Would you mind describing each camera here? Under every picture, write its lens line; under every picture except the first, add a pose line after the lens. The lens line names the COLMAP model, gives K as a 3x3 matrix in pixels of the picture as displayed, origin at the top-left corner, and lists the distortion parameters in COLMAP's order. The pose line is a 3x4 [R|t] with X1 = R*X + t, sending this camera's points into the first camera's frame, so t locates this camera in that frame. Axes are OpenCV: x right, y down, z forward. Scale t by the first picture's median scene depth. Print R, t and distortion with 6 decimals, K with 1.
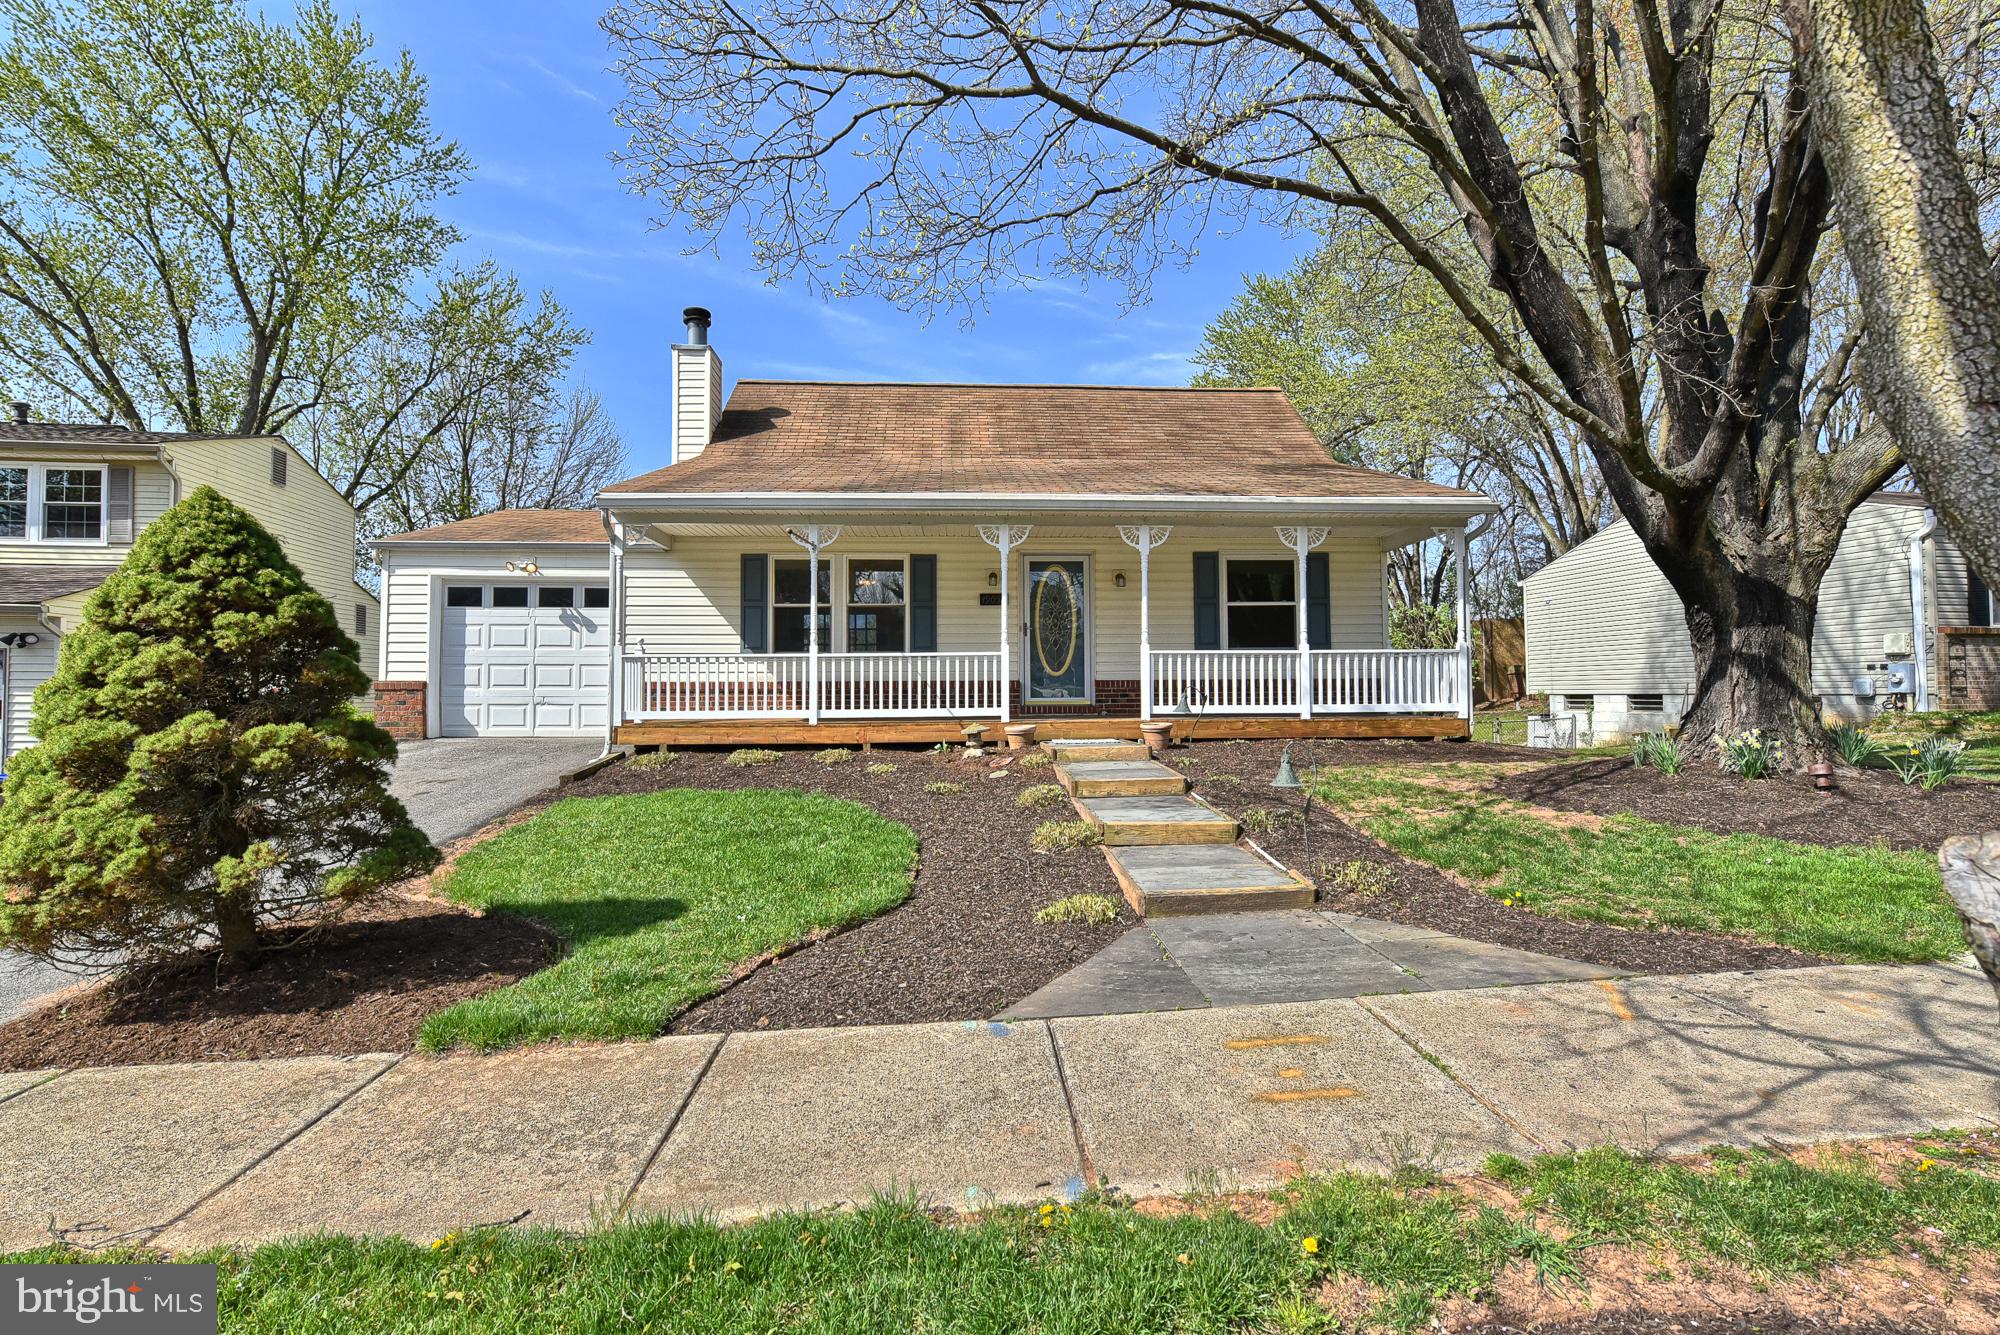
lens RADIAL K [[881.2, 0, 1000.0], [0, 881.2, 667.5], [0, 0, 1]] dist [-0.009893, -0.000261]
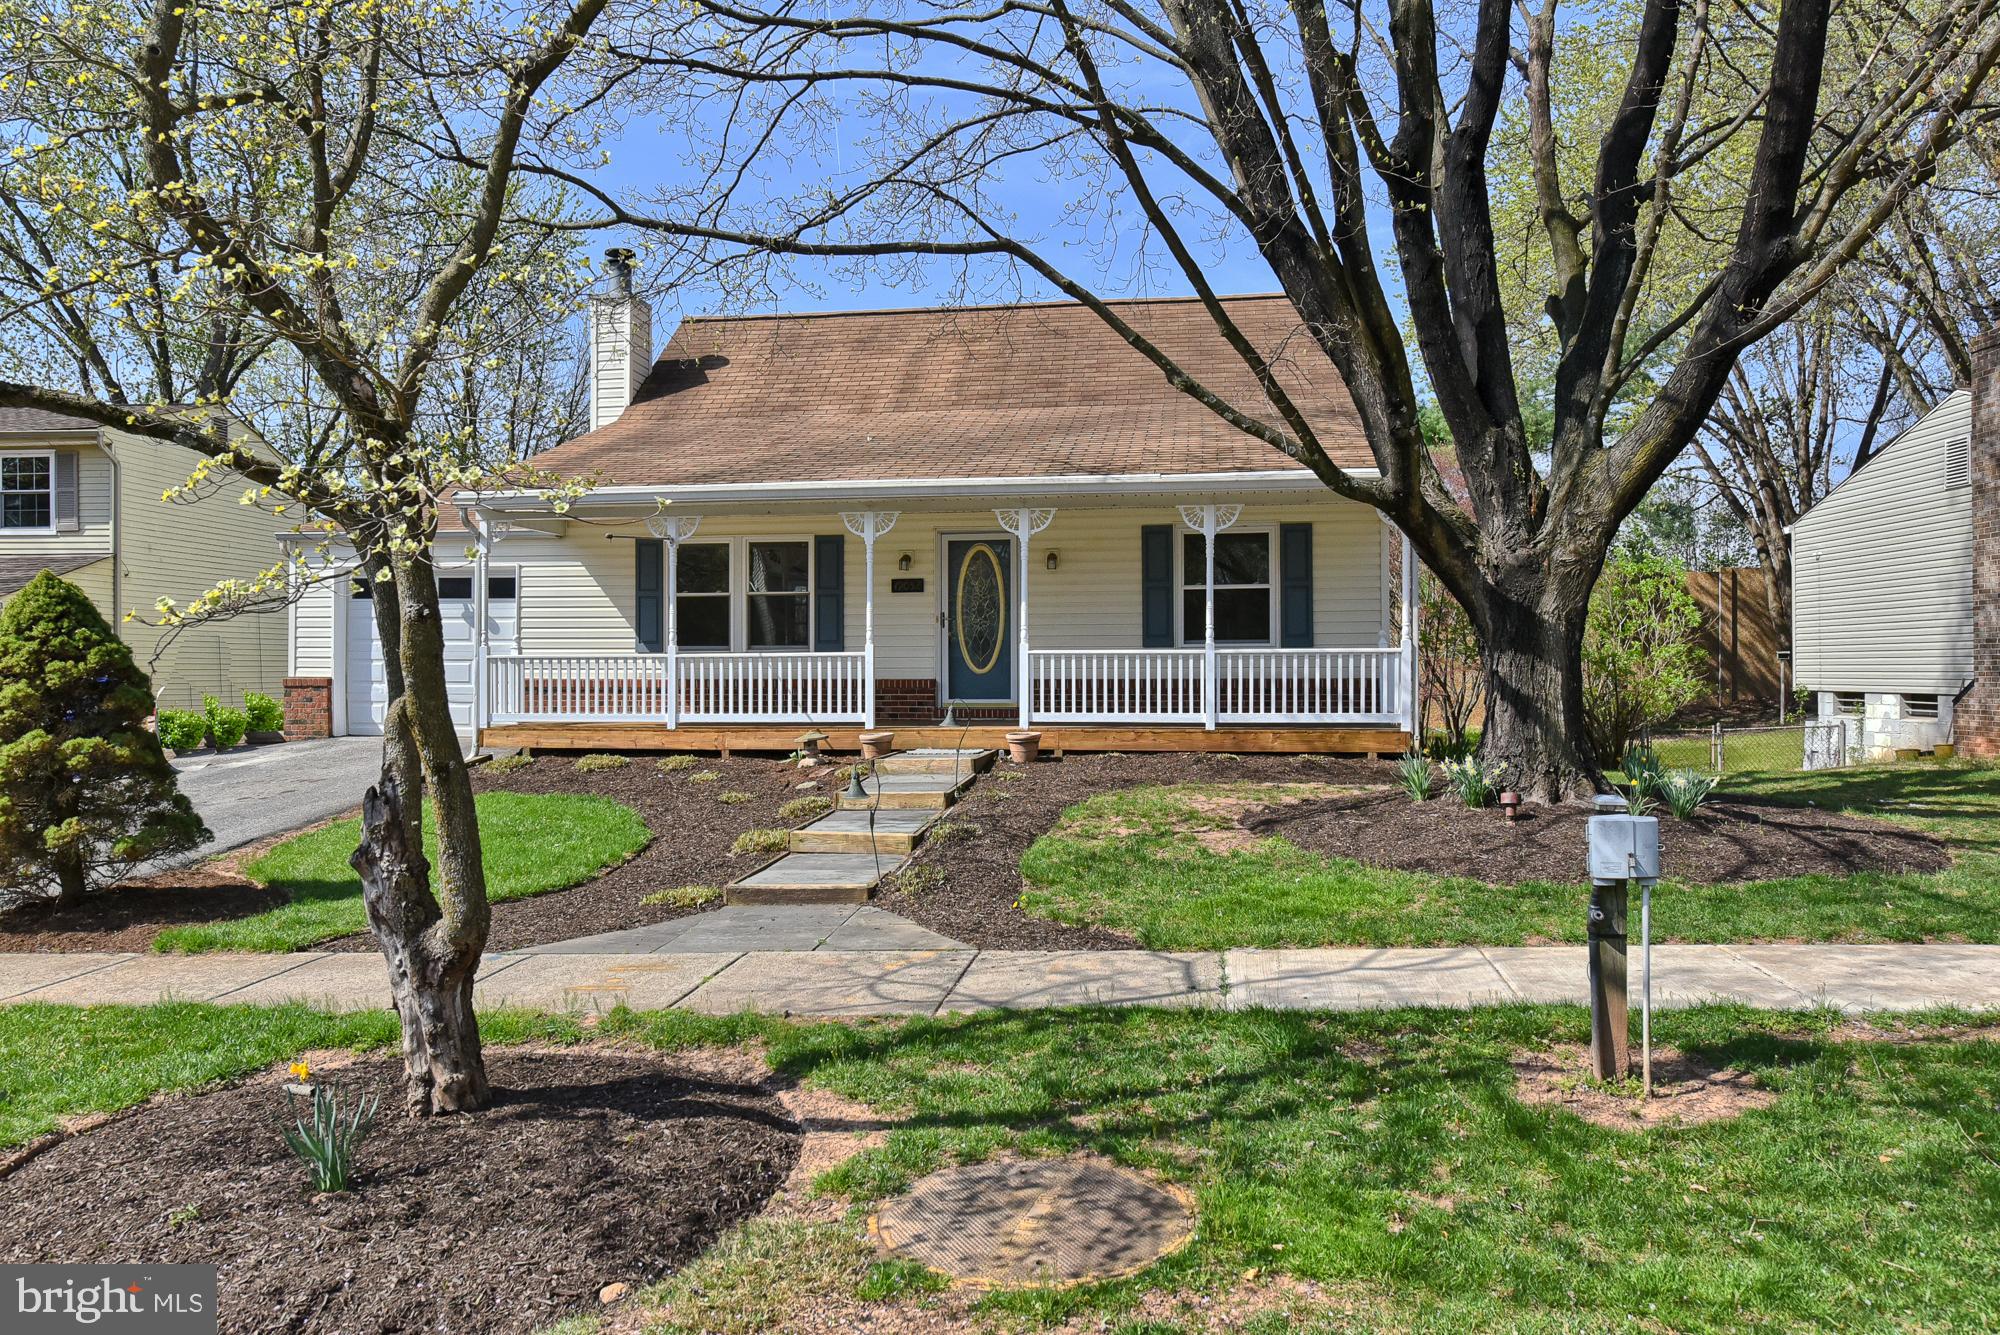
lens RADIAL K [[1330.3, 0, 998.2], [0, 1330.3, 663.9], [0, 0, 1]] dist [-0.005093, 0.001740]
pose [[0.978109, 0.003161, -0.208070, 0.367407], [0.002712, 0.999606, 0.027938, -0.037926], [0.208077, -0.027891, 0.977715, -0.276437]]
